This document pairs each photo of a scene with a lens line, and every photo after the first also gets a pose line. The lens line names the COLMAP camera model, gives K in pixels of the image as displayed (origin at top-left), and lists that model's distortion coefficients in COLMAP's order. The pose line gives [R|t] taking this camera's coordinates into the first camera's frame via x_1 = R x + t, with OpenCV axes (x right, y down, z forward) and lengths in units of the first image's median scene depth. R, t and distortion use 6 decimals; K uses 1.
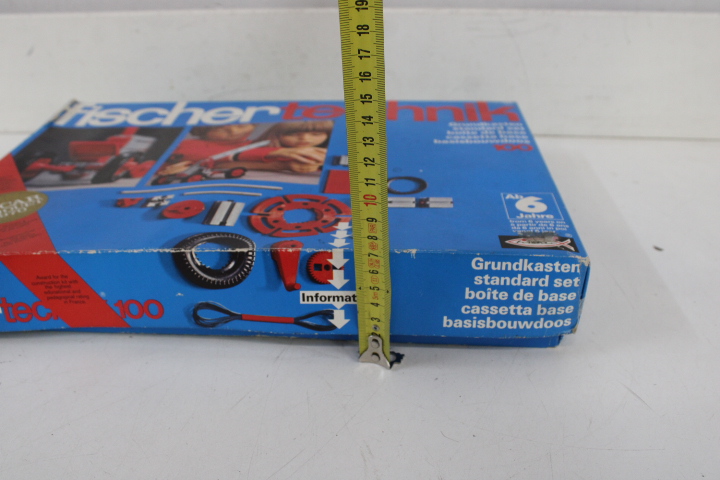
lens RADIAL K [[679.2, 0, 363.2], [0, 679.2, 236.3], [0, 0, 1]] dist [-0.116503, 0.000000]
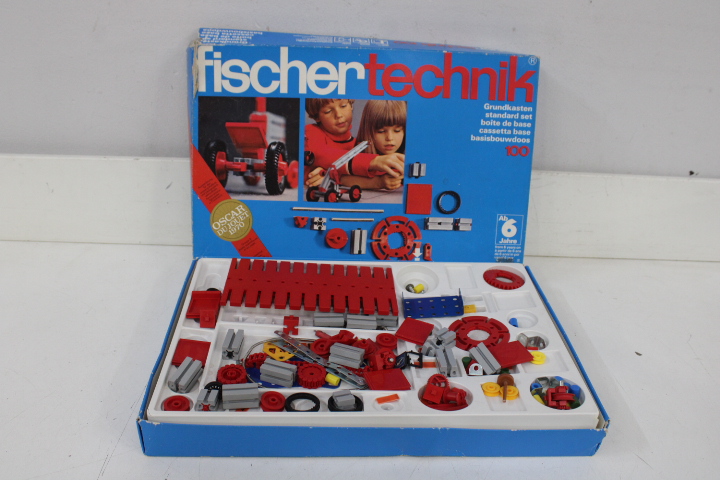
lens RADIAL K [[632.6, 0, 358.5], [0, 632.6, 239.5], [0, 0, 1]] dist [-0.153890, 0.024408]
pose [[0.997643, -0.031101, 0.061171, -0.350573], [-0.048924, 0.302732, 0.951819, -1.999372], [-0.048121, -0.952568, 0.300496, 0.483356]]
